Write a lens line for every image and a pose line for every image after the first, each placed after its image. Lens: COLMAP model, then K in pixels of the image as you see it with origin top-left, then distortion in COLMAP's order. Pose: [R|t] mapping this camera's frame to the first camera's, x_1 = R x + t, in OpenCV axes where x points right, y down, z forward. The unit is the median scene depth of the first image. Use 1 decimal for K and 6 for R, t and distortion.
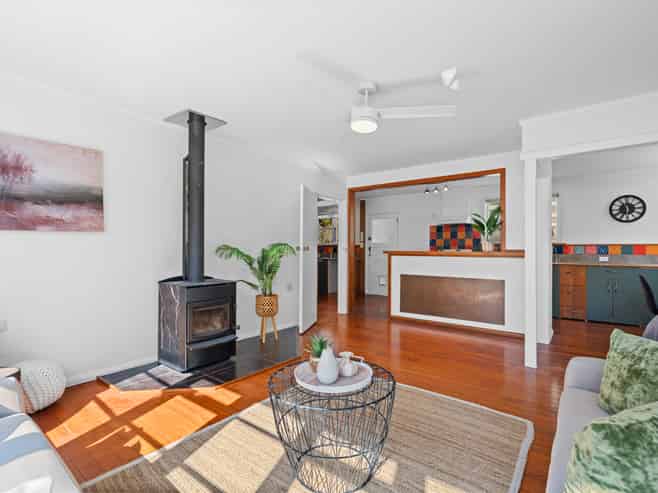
lens RADIAL K [[342.4, 0, 333.0], [0, 342.4, 249.6], [0, 0, 1]] dist [-0.010529, -0.002045]
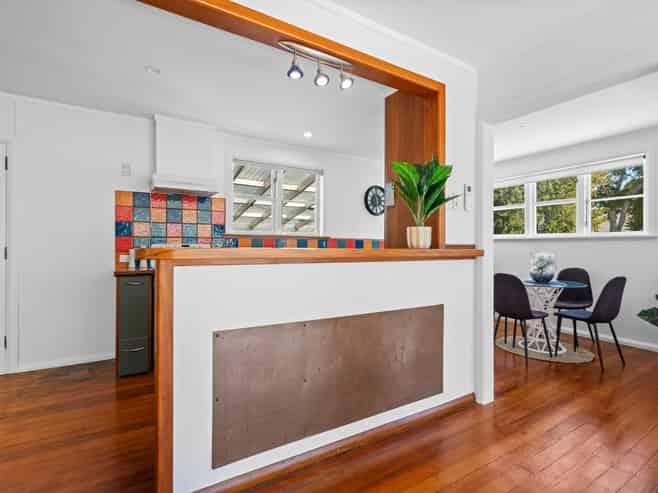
lens RADIAL K [[342.4, 0, 331.8], [0, 342.4, 244.6], [0, 0, 1]] dist [-0.010529, -0.002045]
pose [[0.365122, 0.005882, 0.930941, -0.025317], [-0.002187, 0.999983, -0.005460, 0.002398], [-0.930957, -0.000043, 0.365129, 0.779789]]
